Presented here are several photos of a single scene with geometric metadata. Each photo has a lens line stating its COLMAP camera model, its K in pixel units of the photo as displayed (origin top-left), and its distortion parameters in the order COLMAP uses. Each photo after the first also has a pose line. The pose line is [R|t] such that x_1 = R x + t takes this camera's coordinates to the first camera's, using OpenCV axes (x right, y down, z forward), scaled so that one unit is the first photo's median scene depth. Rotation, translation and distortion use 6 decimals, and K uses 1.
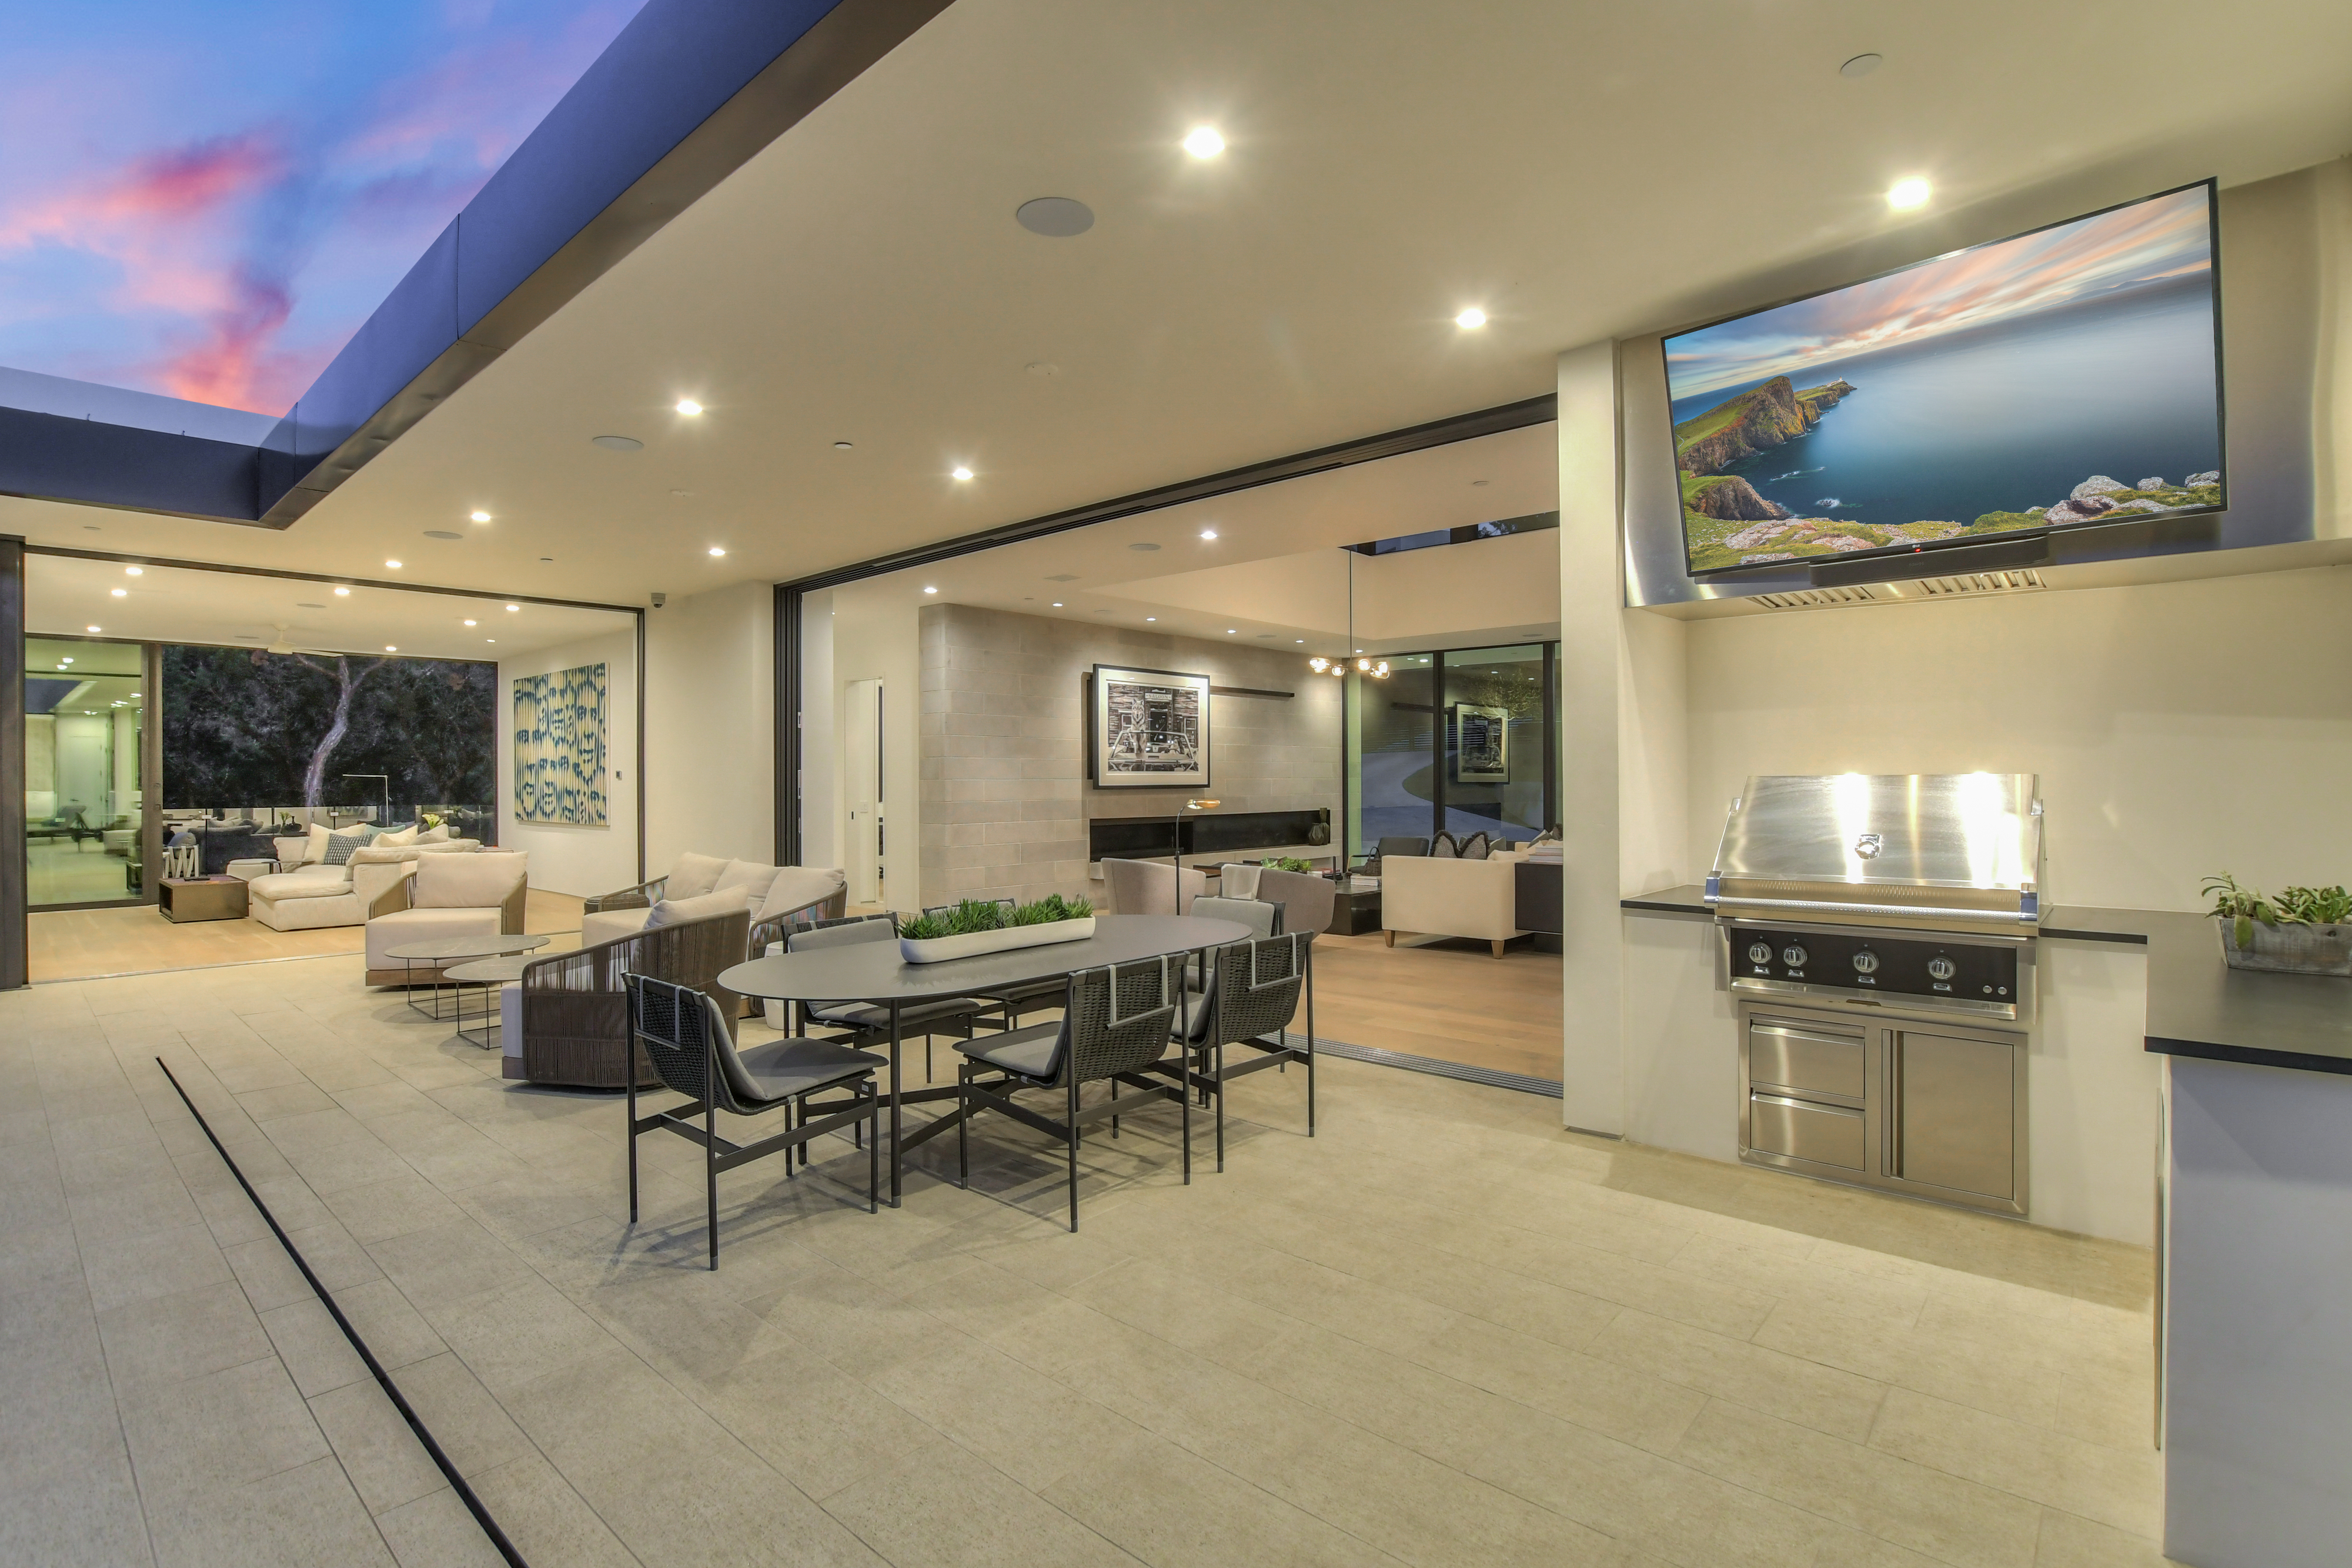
lens RADIAL K [[1109.7, 0, 1193.7], [0, 1109.7, 781.4], [0, 0, 1]] dist [-0.034278, 0.005027]
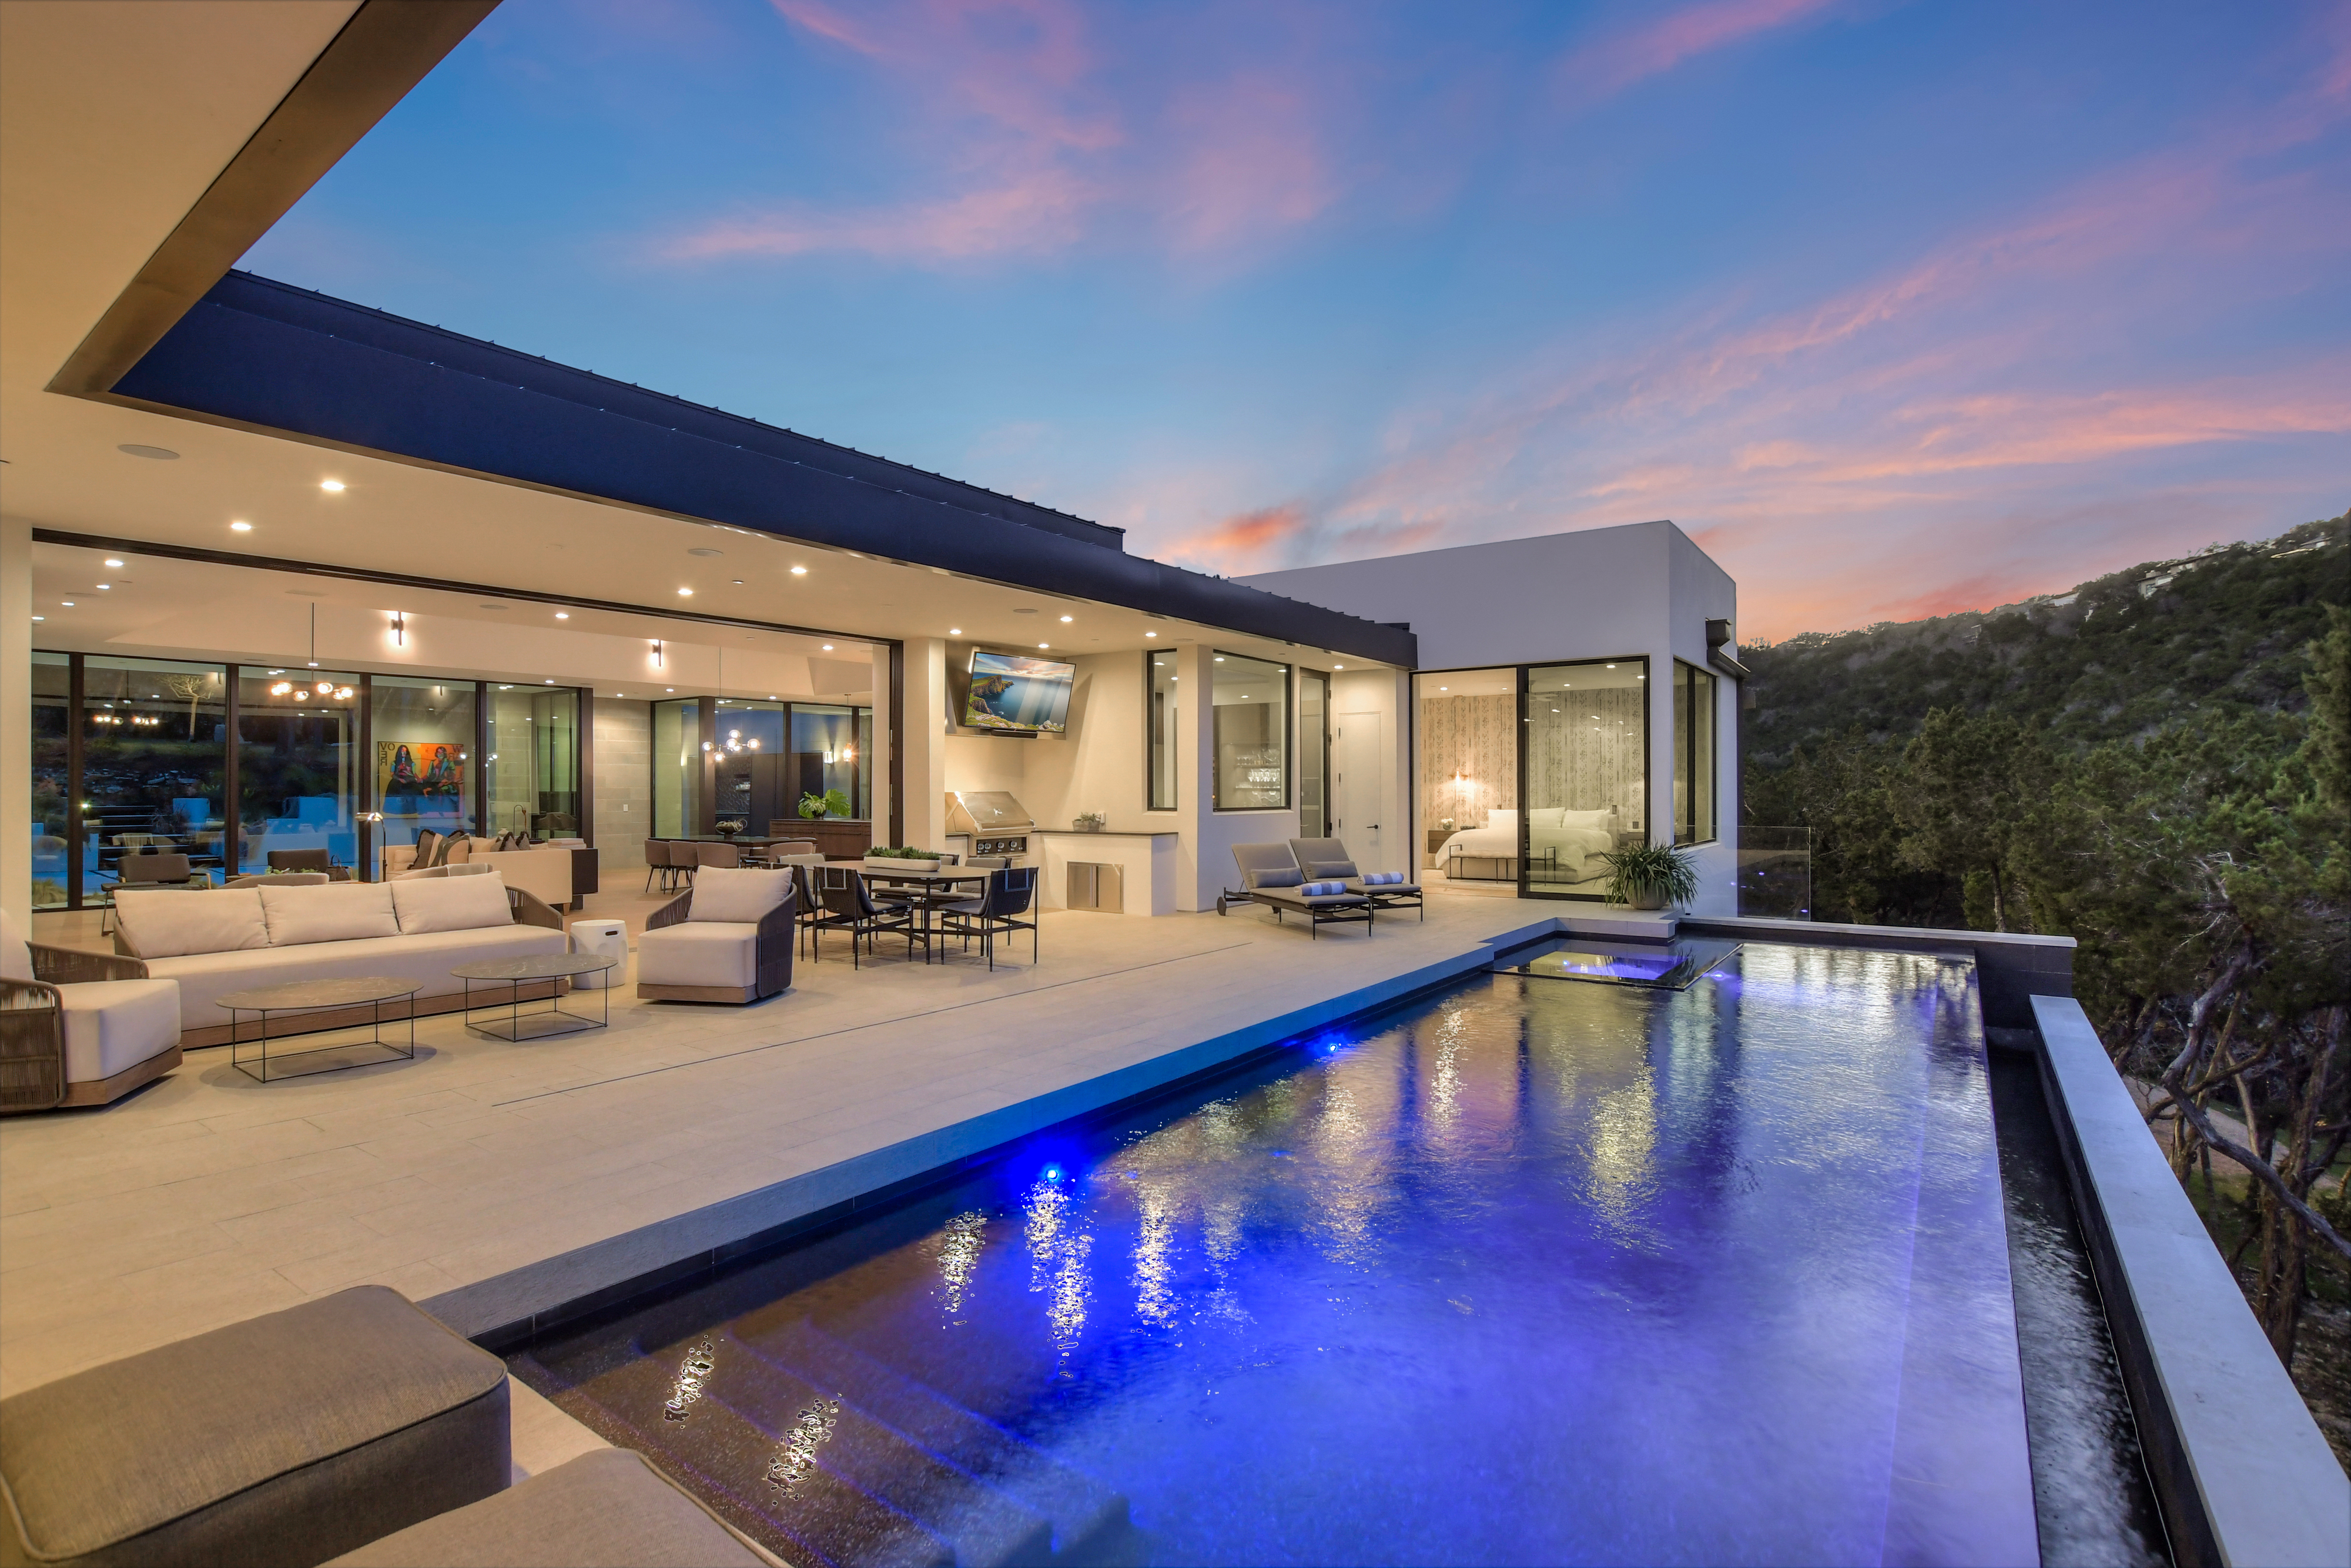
lens RADIAL K [[1109.2, 0, 1157.2], [0, 1109.2, 784.1], [0, 0, 1]] dist [-0.034278, 0.005027]
pose [[-0.089556, 0.008323, 0.995947, -0.879325], [0.005076, 0.999956, -0.007900, 0.000504], [-0.995969, 0.004348, -0.089595, 0.244589]]
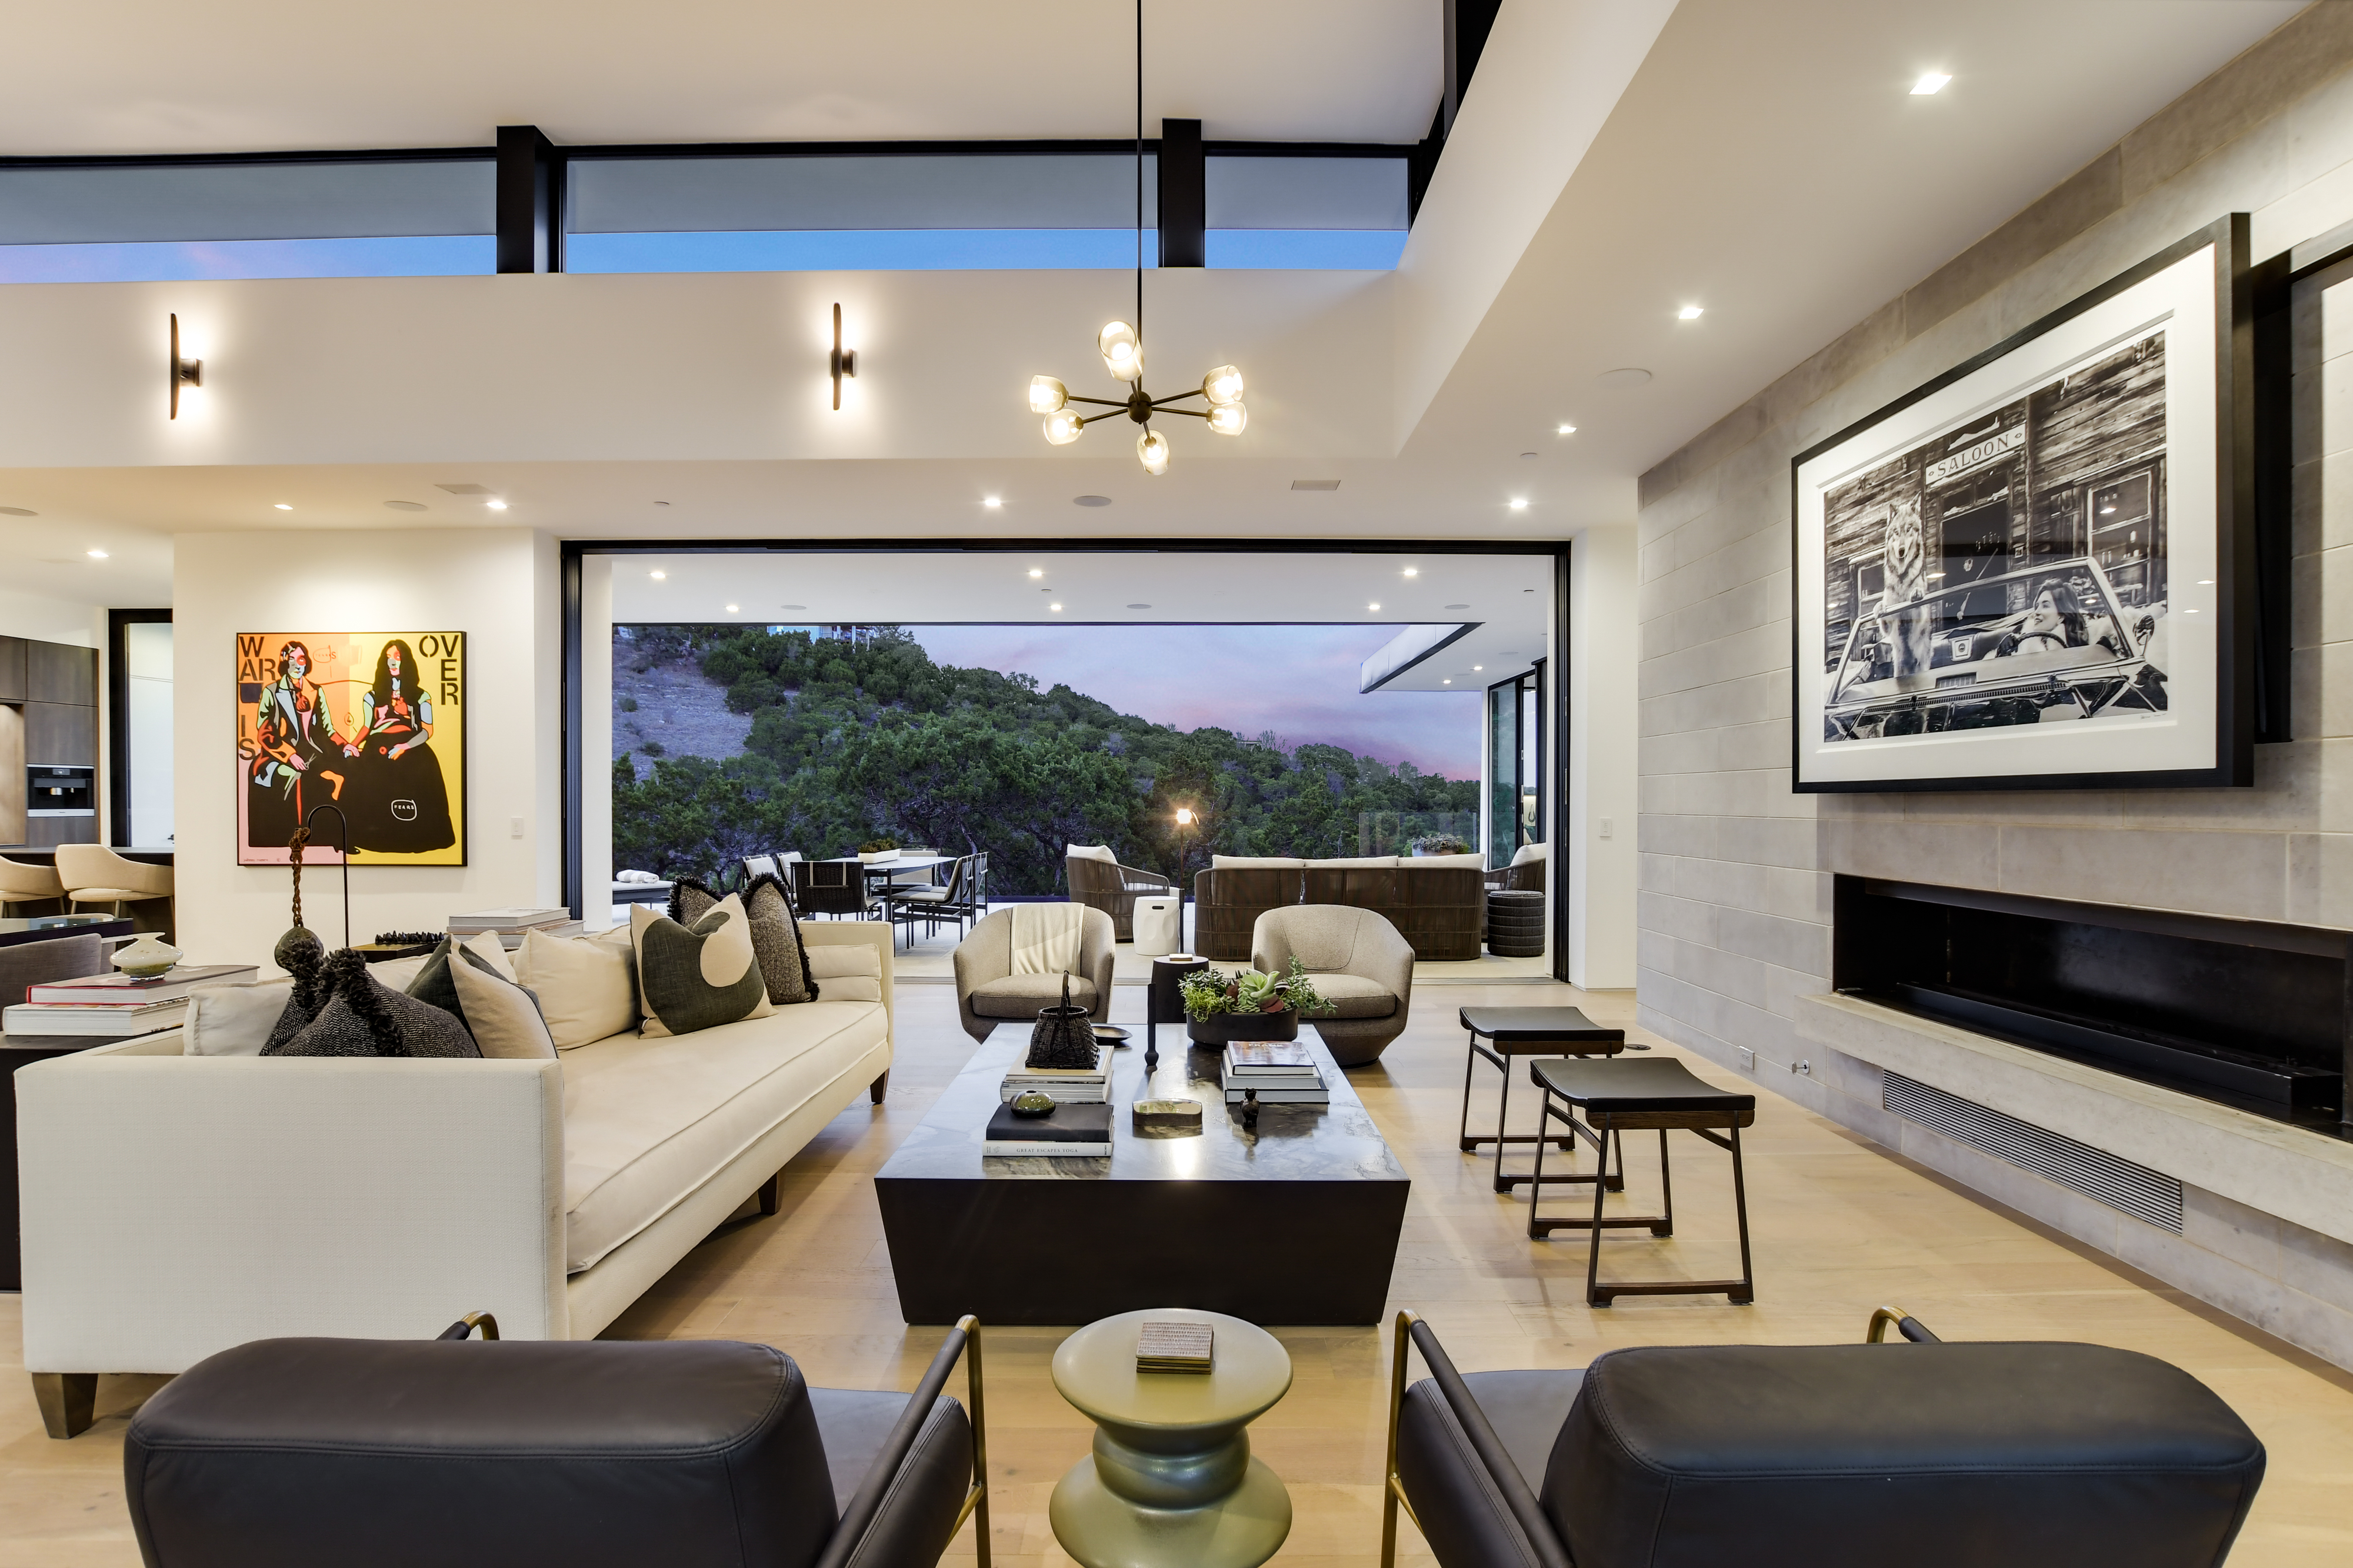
lens RADIAL K [[1110.1, 0, 1192.0], [0, 1110.1, 811.9], [0, 0, 1]] dist [-0.034278, 0.005027]
pose [[-0.746903, 0.011194, -0.664839, 0.299974], [0.001667, 0.999887, 0.014962, 0.007329], [0.664931, 0.010066, -0.746837, 1.102795]]
